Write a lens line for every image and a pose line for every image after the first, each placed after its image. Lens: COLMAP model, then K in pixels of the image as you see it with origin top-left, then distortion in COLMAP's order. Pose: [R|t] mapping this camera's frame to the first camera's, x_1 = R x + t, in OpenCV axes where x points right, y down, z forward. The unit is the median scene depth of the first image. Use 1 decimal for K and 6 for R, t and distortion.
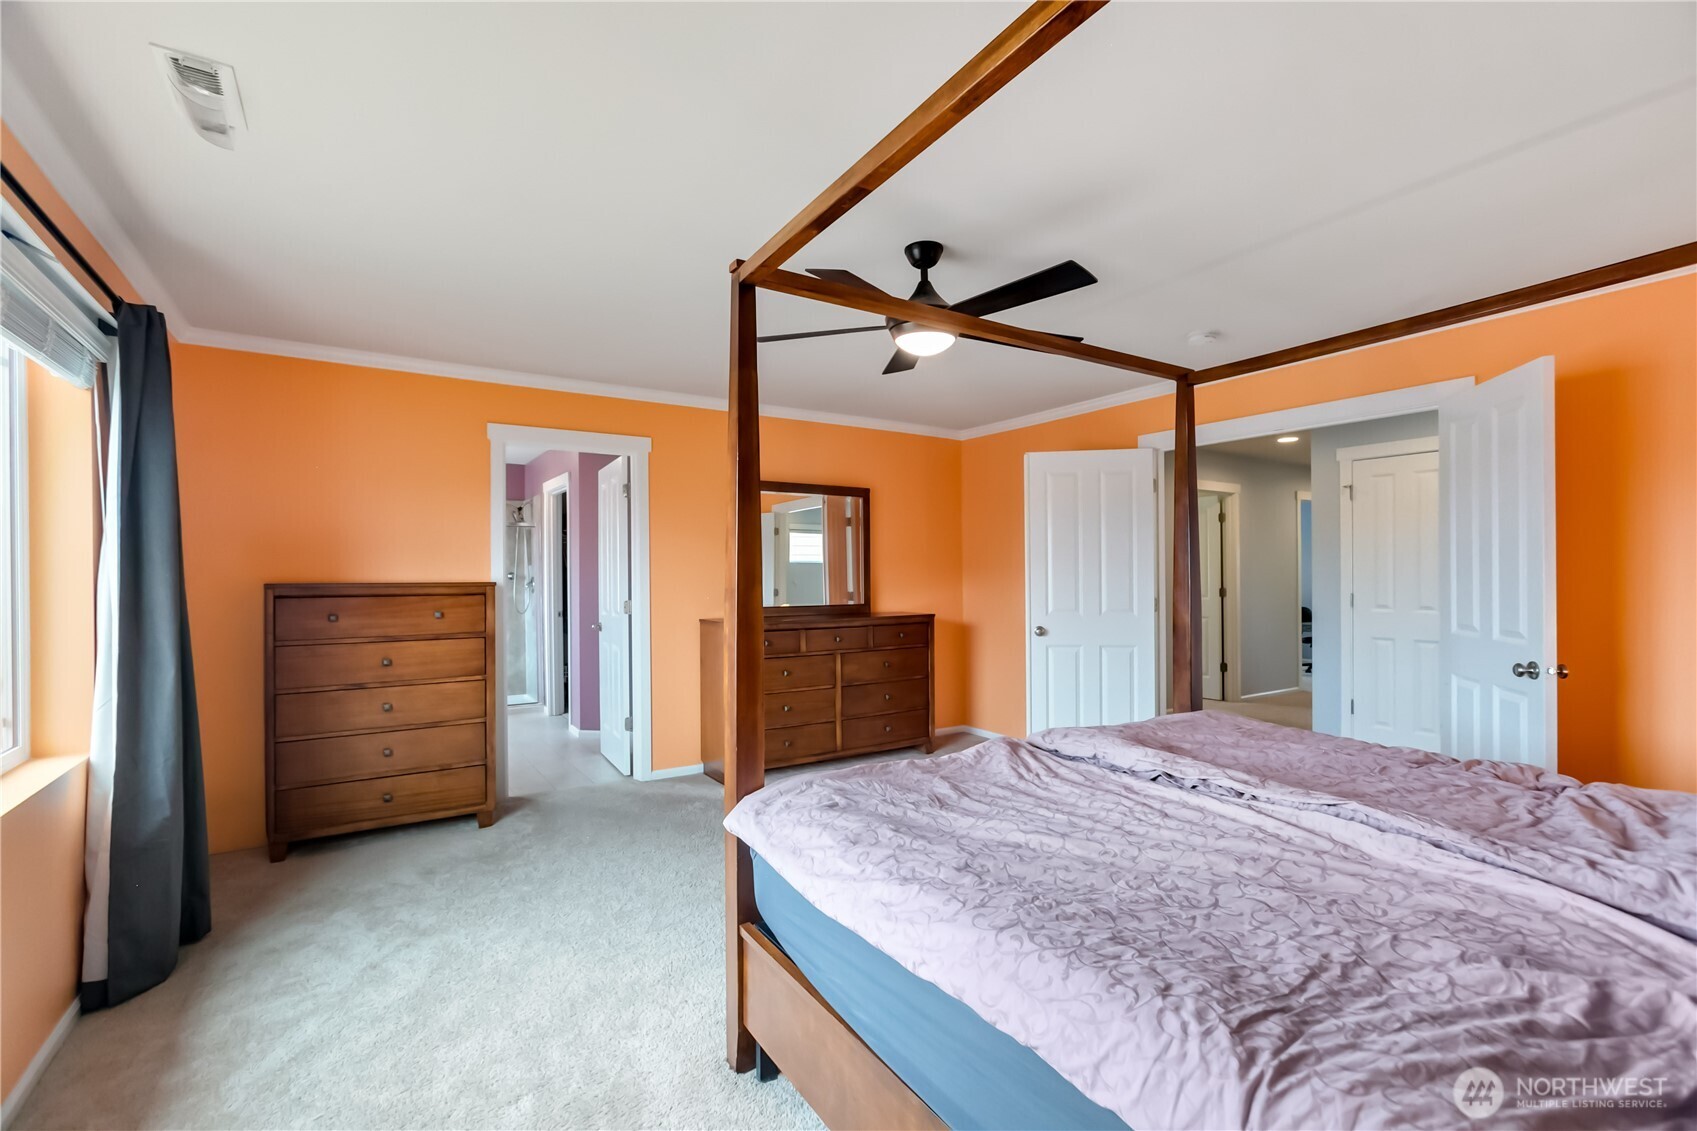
lens RADIAL K [[738.9, 0, 845.0], [0, 738.9, 571.9], [0, 0, 1]] dist [-0.002756, -0.000076]
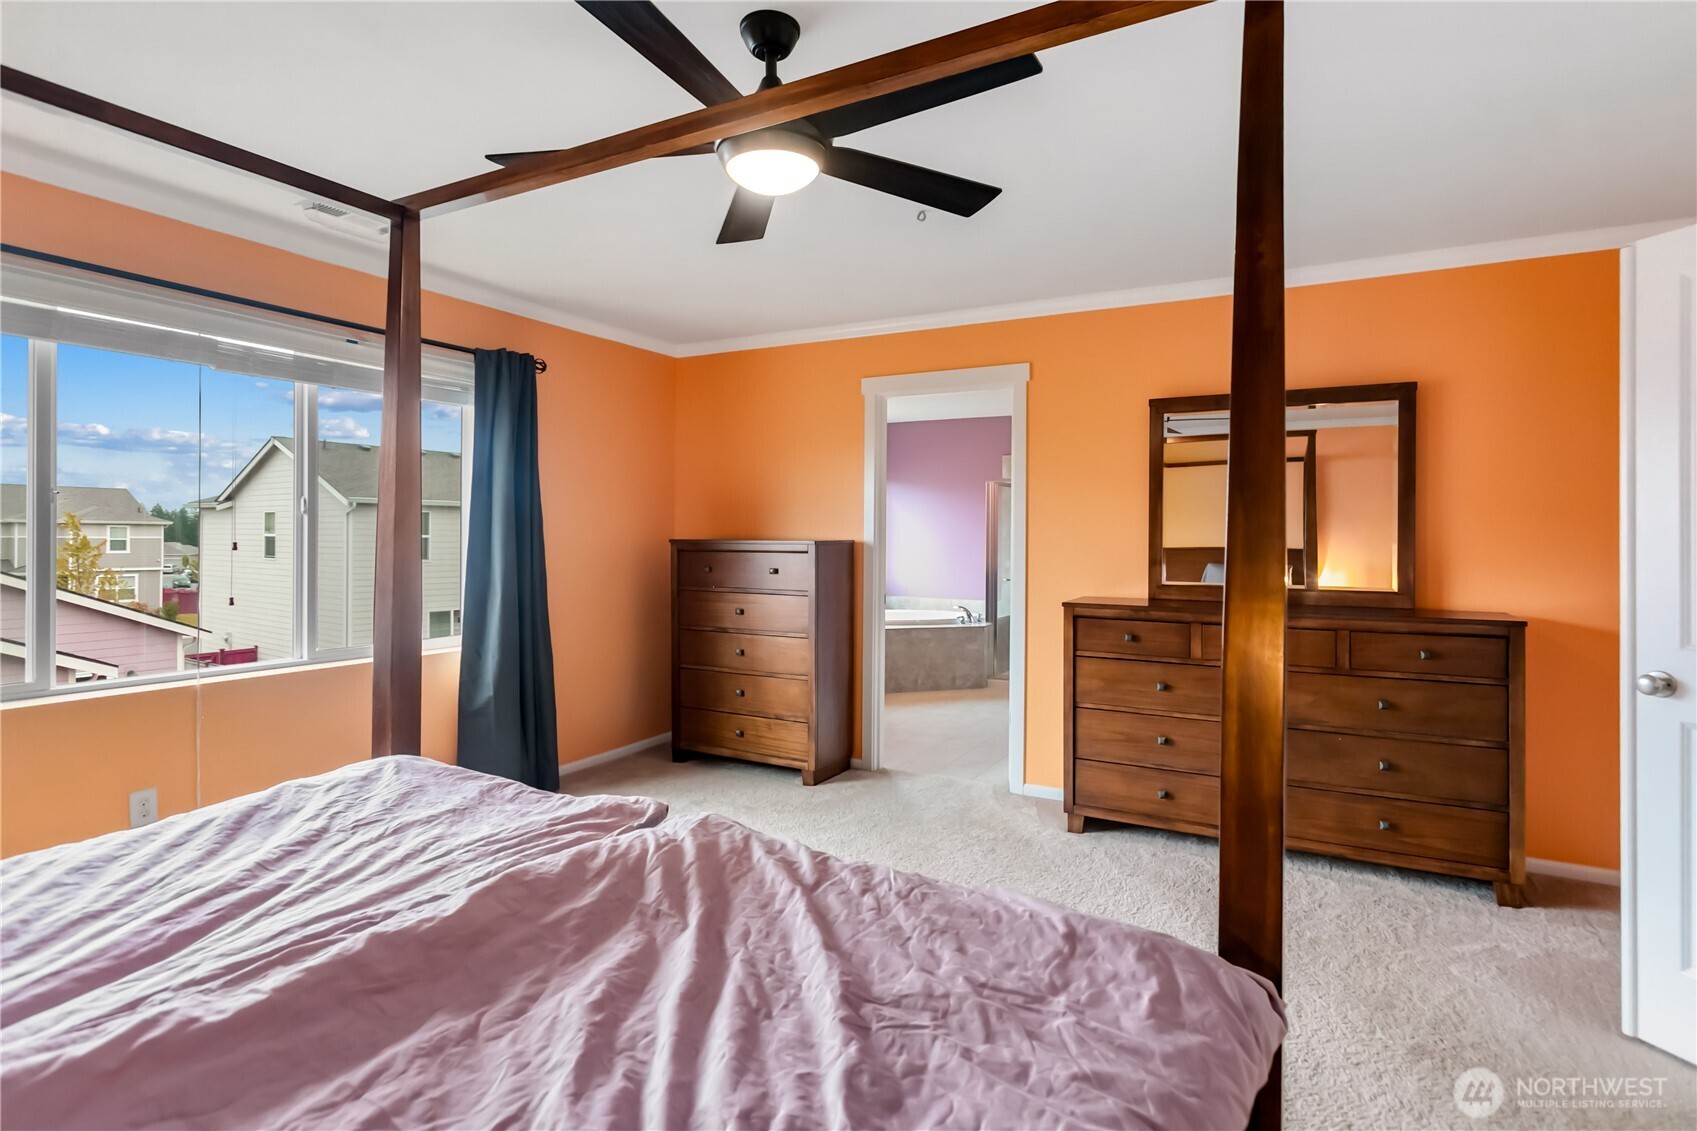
lens RADIAL K [[871.4, 0, 836.1], [0, 871.4, 536.9], [0, 0, 1]] dist [-0.025247, -0.000095]
pose [[0.467337, 0.005540, -0.884062, 0.434624], [-0.002601, 0.999985, 0.004891, 0.001115], [0.884075, 0.000014, 0.467344, 0.364797]]
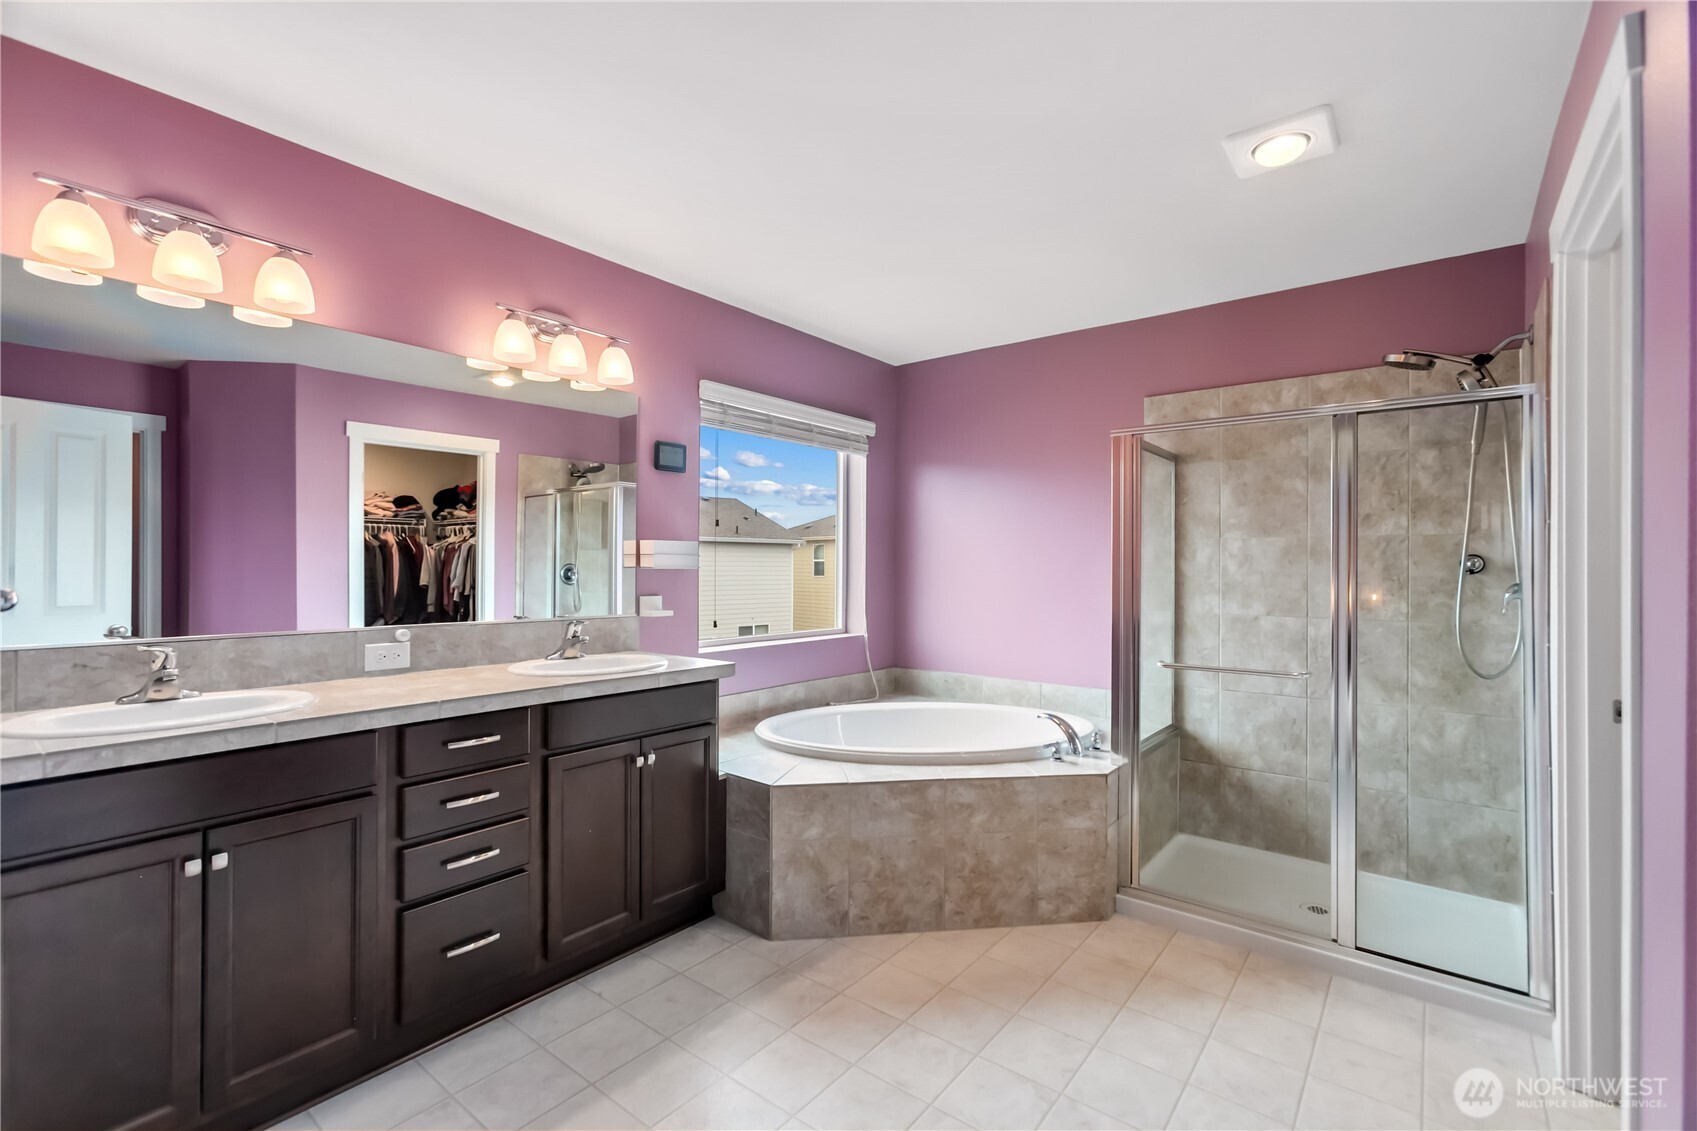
lens RADIAL K [[747.1, 0, 853.8], [0, 747.1, 562.1], [0, 0, 1]] dist [-0.022219, 0.010138]
pose [[0.319063, -0.000497, -0.947734, -0.276006], [0.006183, 0.999980, 0.001557, 0.006875], [0.947713, -0.006357, 0.319059, 0.912337]]
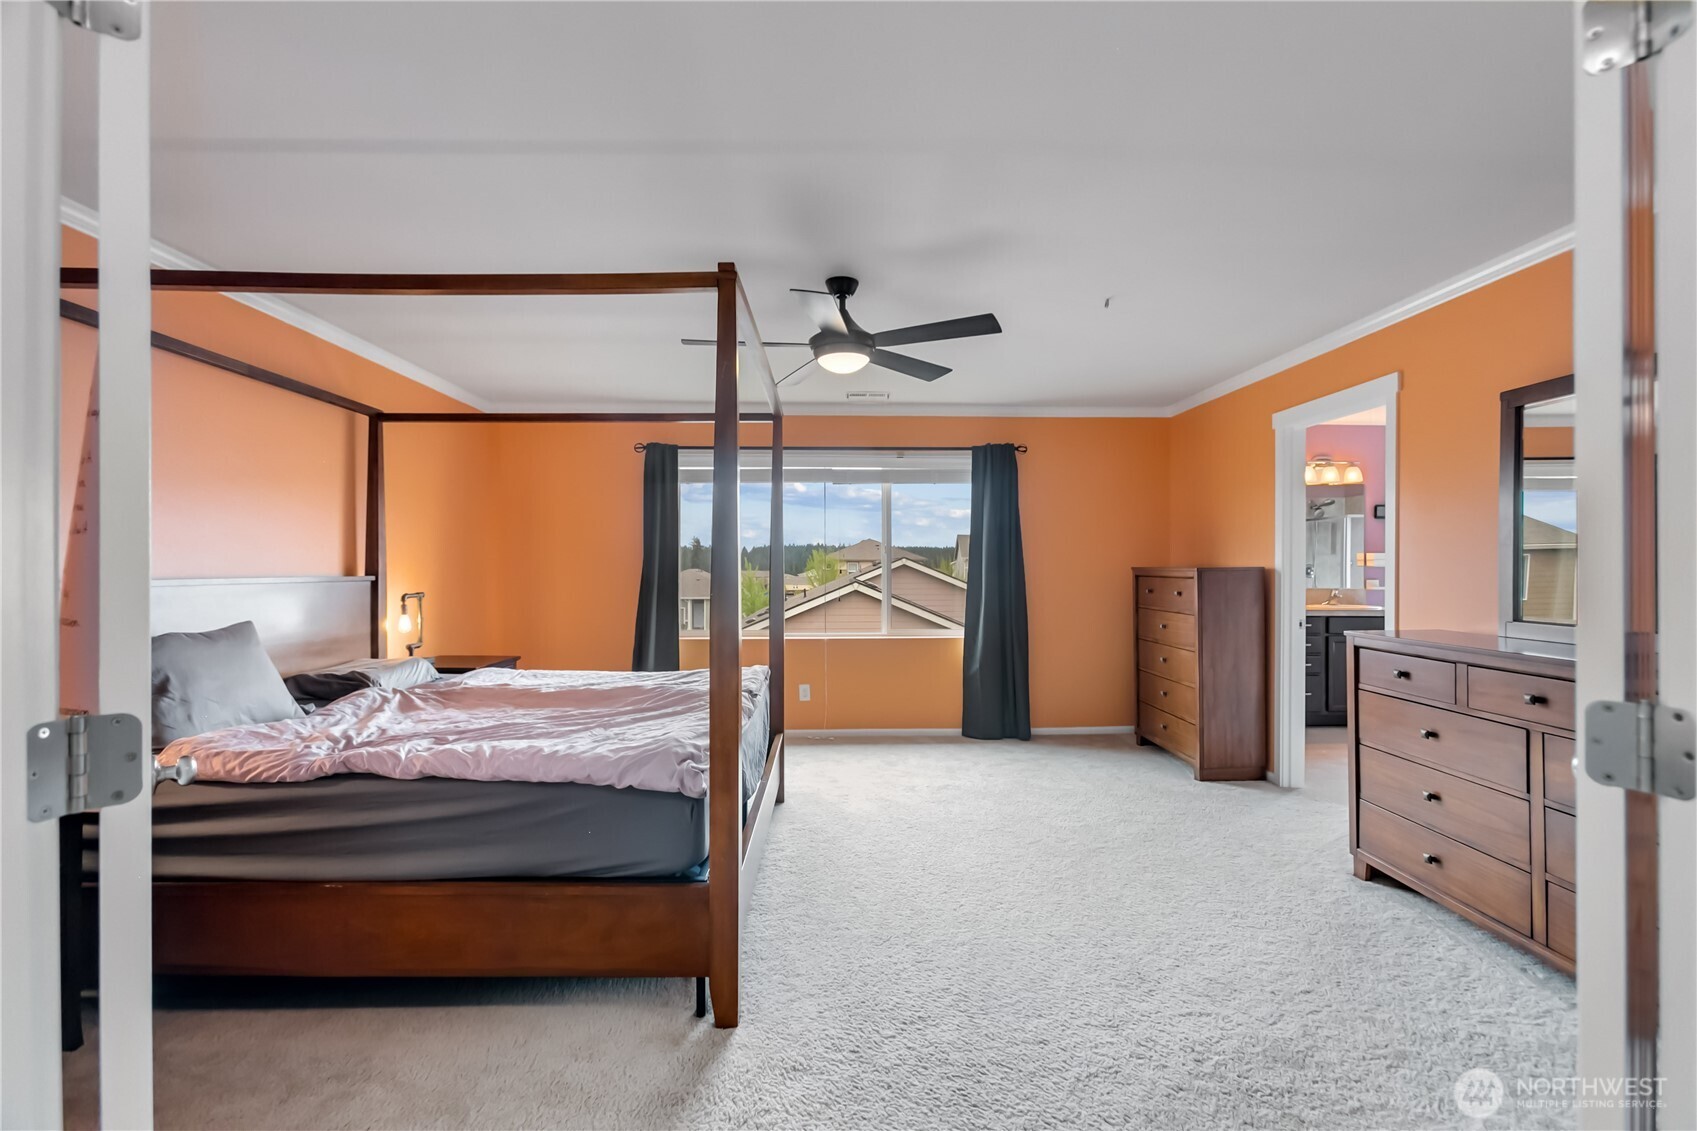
lens RADIAL K [[747.1, 0, 853.8], [0, 747.1, 562.1], [0, 0, 1]] dist [-0.022219, 0.010138]
pose [[-0.518554, -0.000914, -0.855044, 0.591270], [0.008913, 0.999939, -0.006474, 0.004821], [0.854998, -0.010978, -0.518515, 0.852036]]
